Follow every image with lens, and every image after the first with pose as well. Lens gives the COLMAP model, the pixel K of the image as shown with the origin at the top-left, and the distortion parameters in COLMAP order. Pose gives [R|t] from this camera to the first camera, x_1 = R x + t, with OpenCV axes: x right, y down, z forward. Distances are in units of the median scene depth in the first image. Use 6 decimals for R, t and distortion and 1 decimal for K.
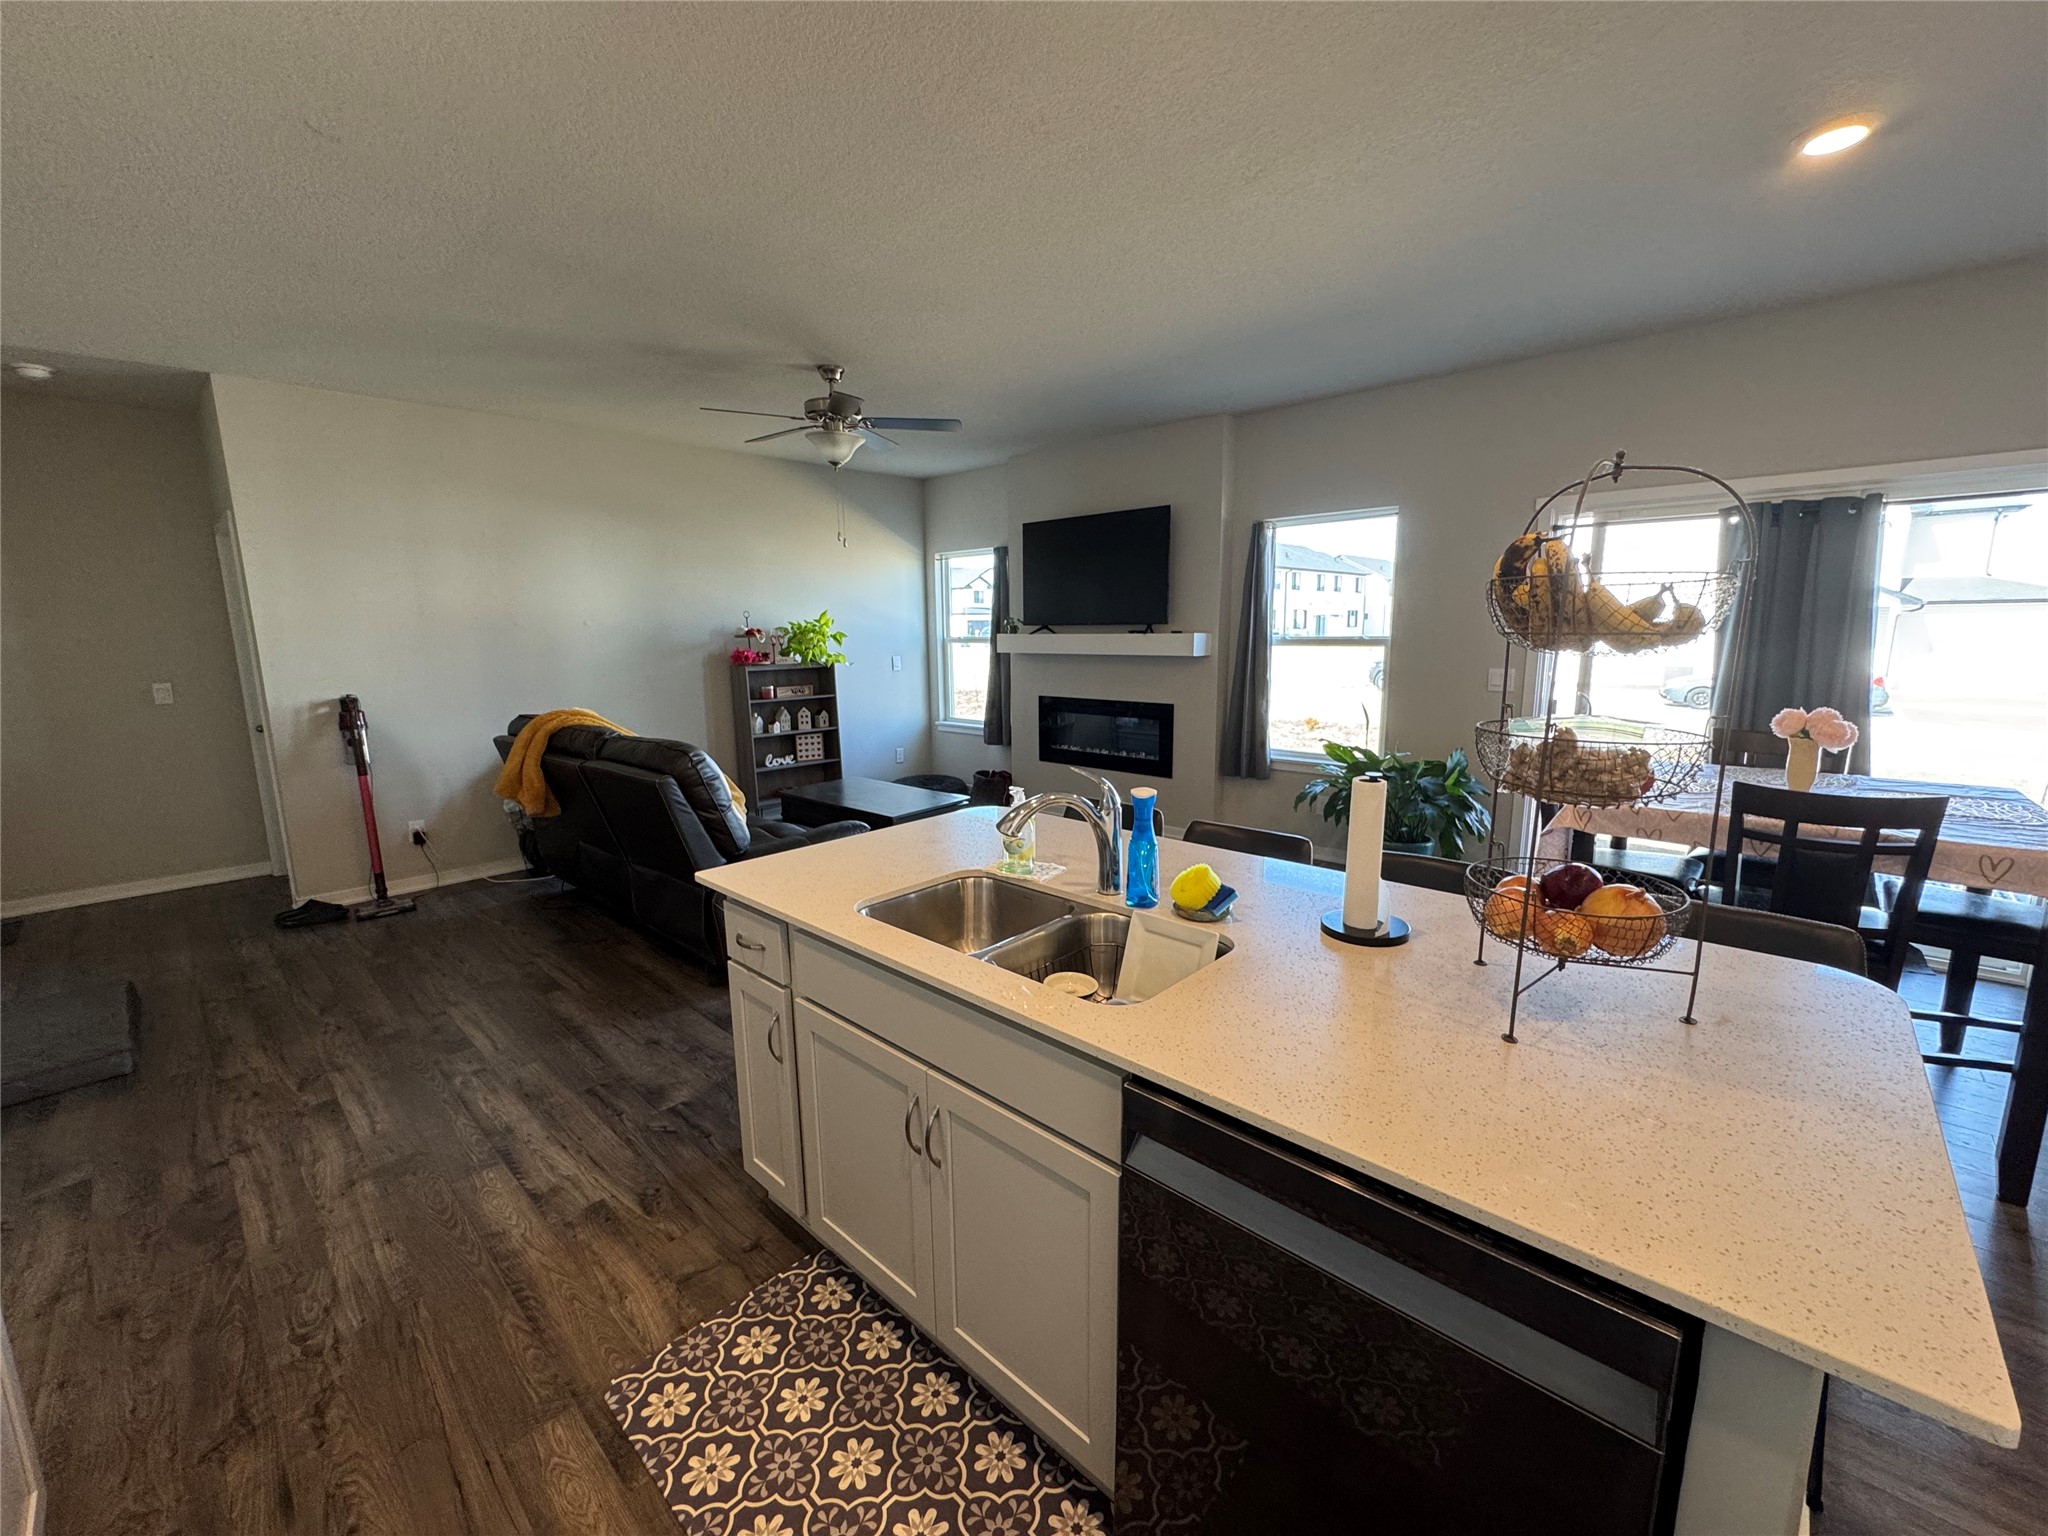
lens RADIAL K [[820.7, 0, 1024.8], [0, 820.7, 767.4], [0, 0, 1]] dist [-0.004702, 0.000689]
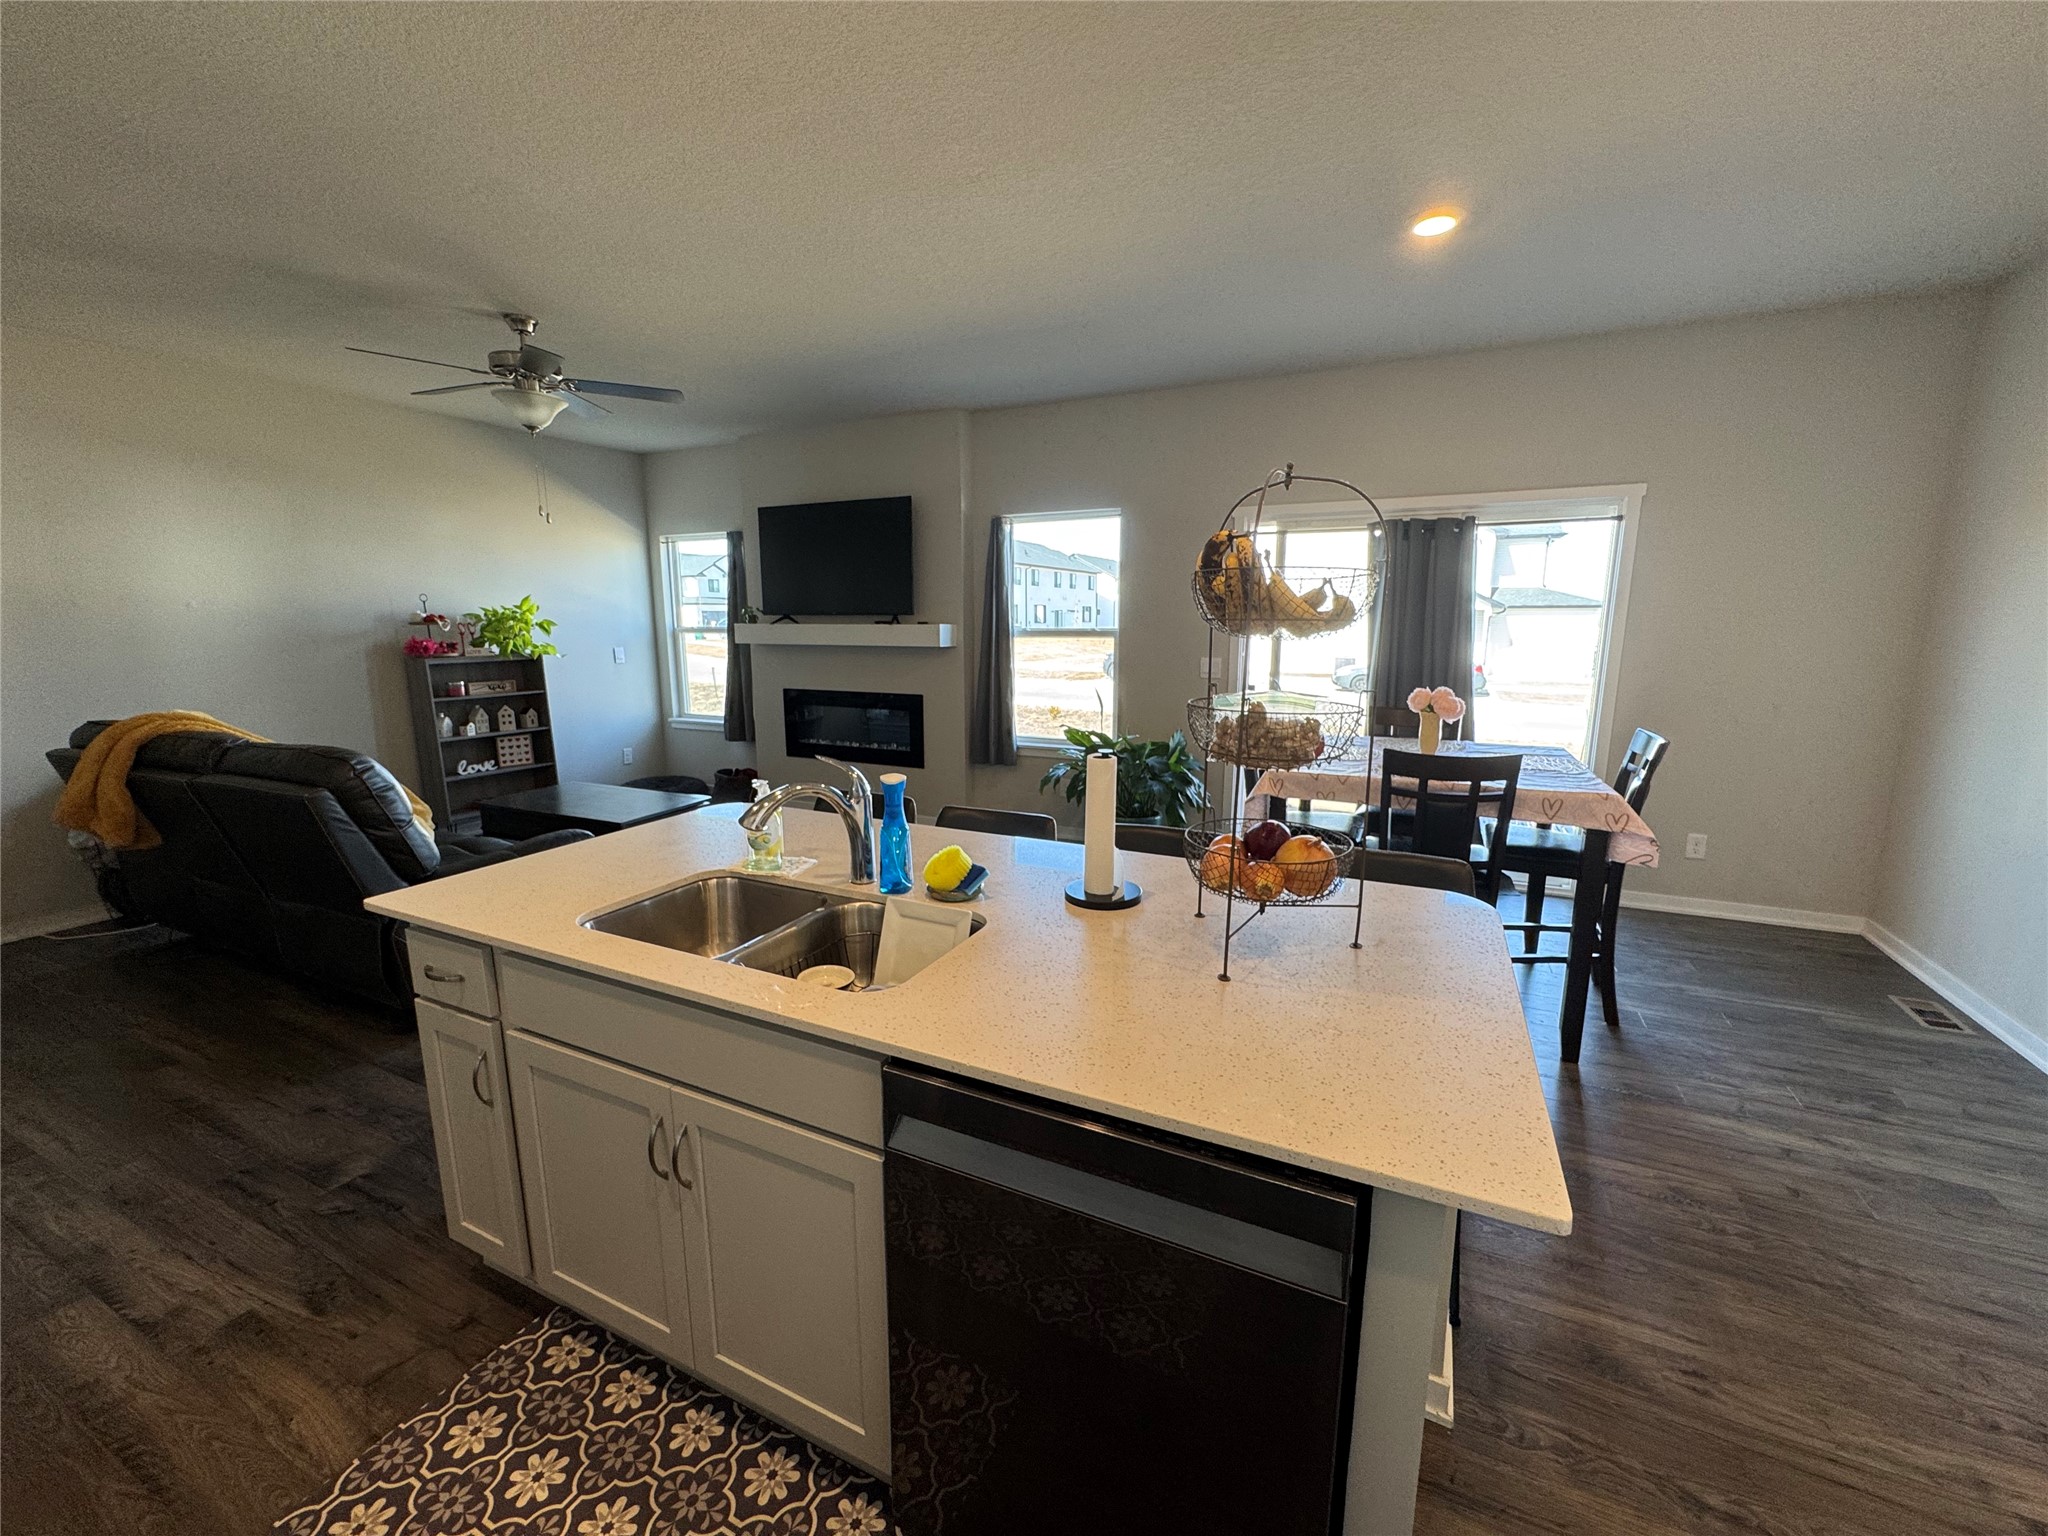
lens RADIAL K [[820.7, 0, 1024.6], [0, 820.7, 768.0], [0, 0, 1]] dist [-0.004702, 0.000689]
pose [[0.955090, -0.041909, 0.293336, 0.004320], [0.039343, 0.999118, 0.014644, 0.007332], [-0.293691, -0.002446, 0.955897, -0.001395]]
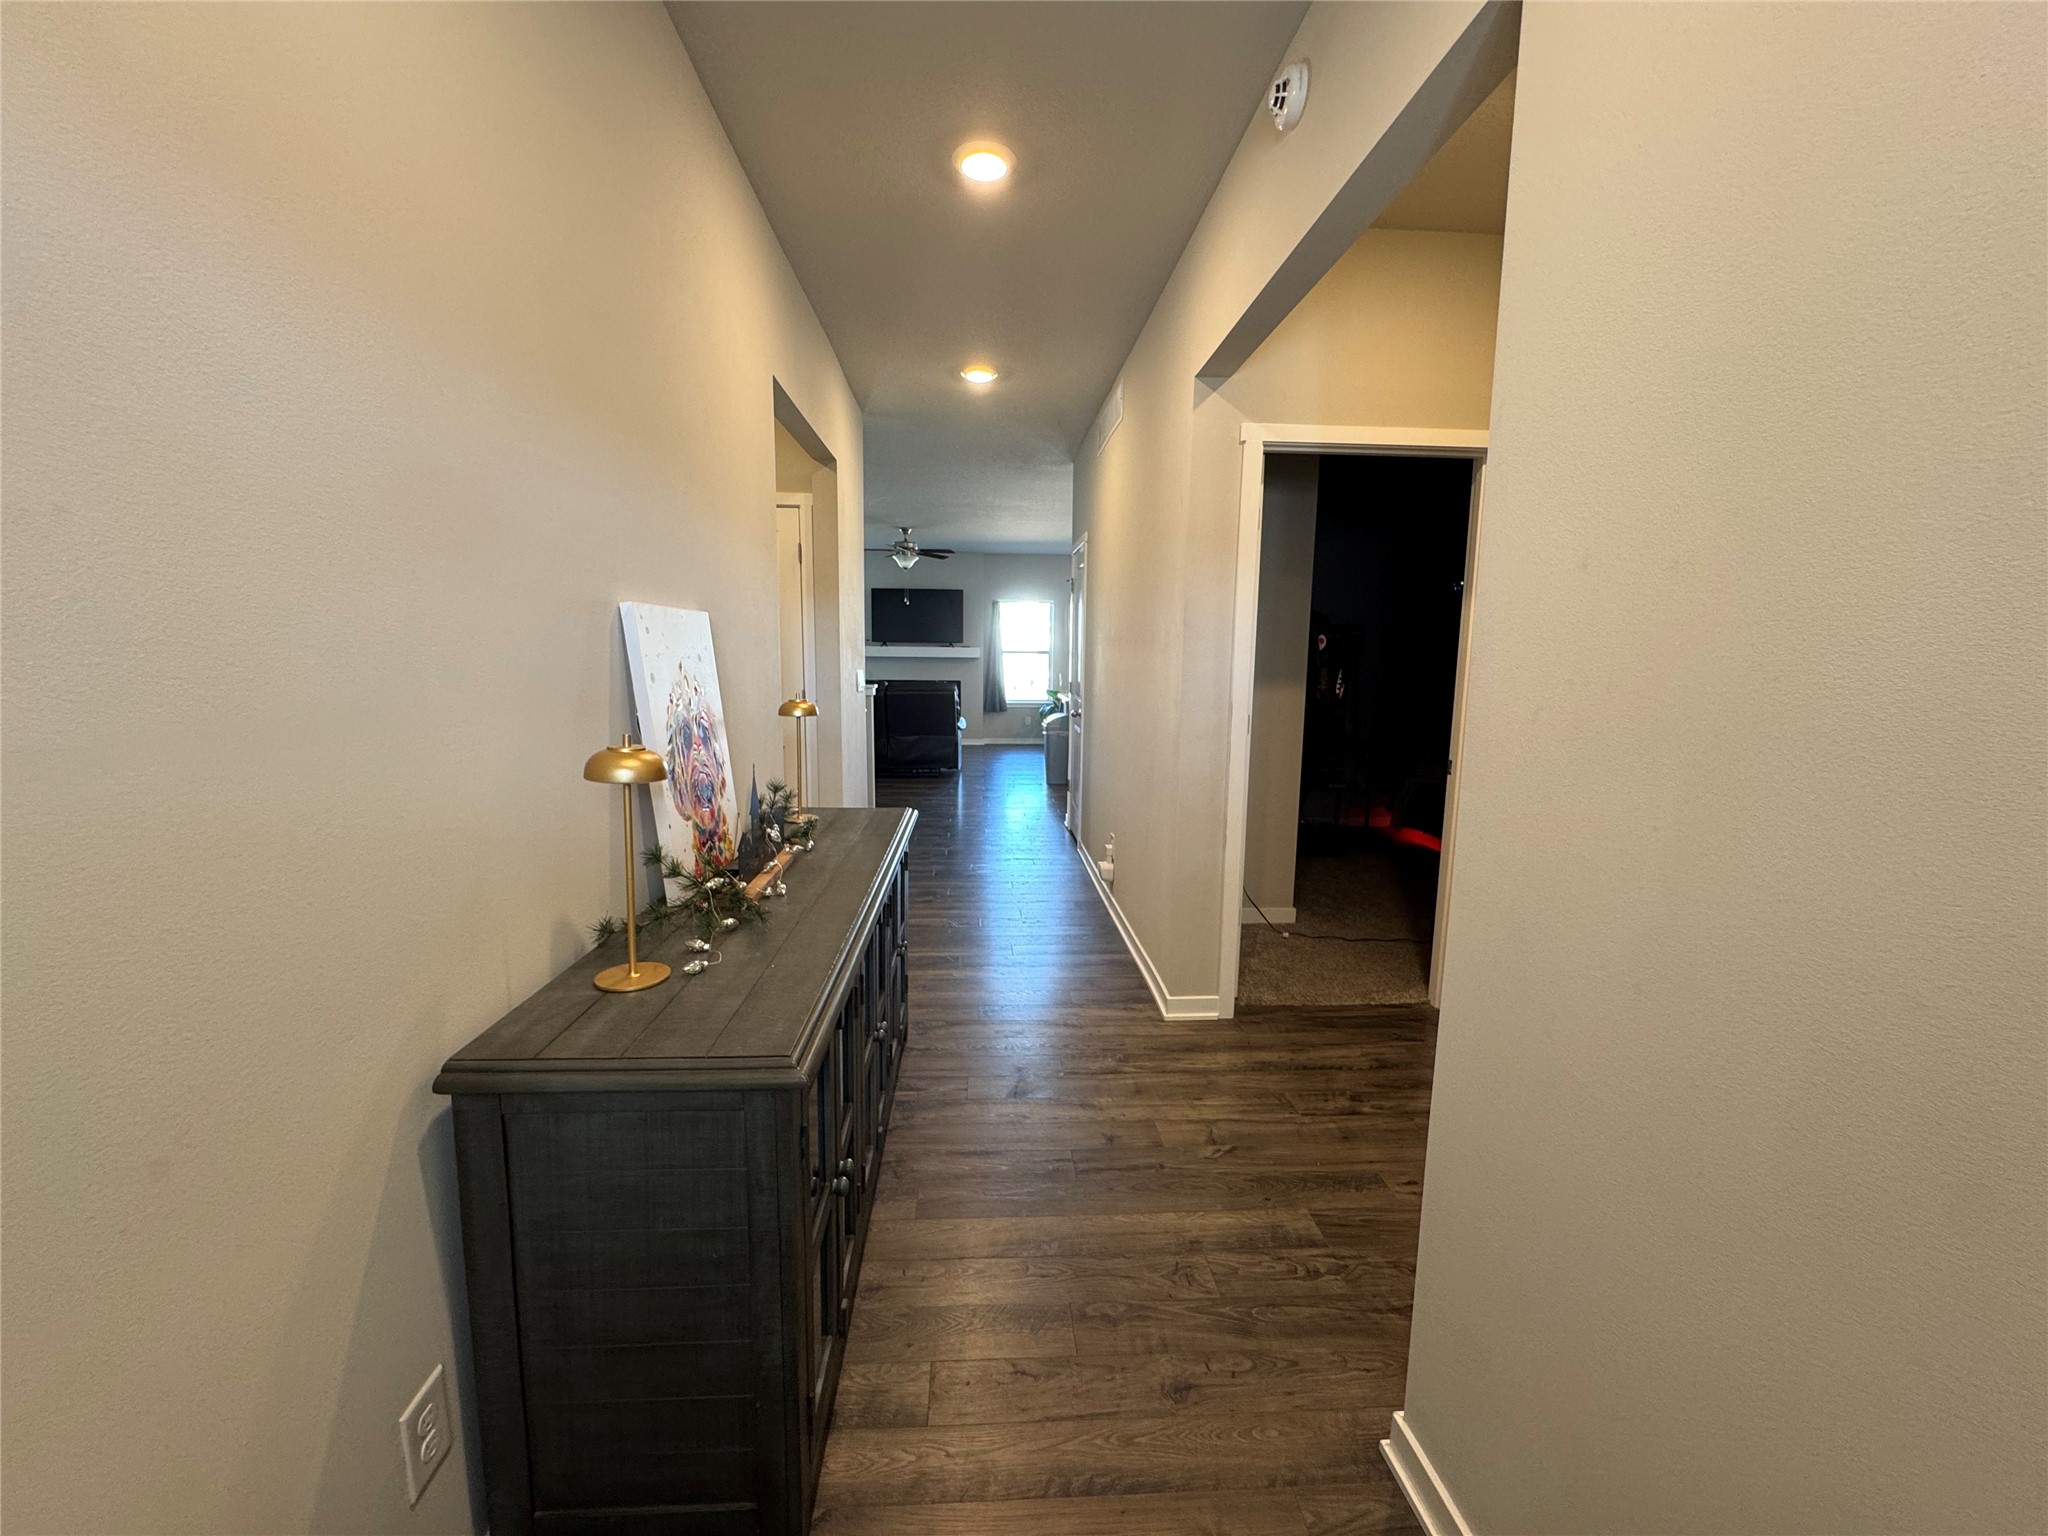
lens RADIAL K [[820.7, 0, 1019.3], [0, 820.7, 770.7], [0, 0, 1]] dist [-0.004702, 0.000689]
pose [[0.692785, -0.079999, 0.716693, -3.188923], [0.100452, 0.994844, 0.013946, 0.357889], [-0.714114, 0.062331, 0.697249, -1.473801]]
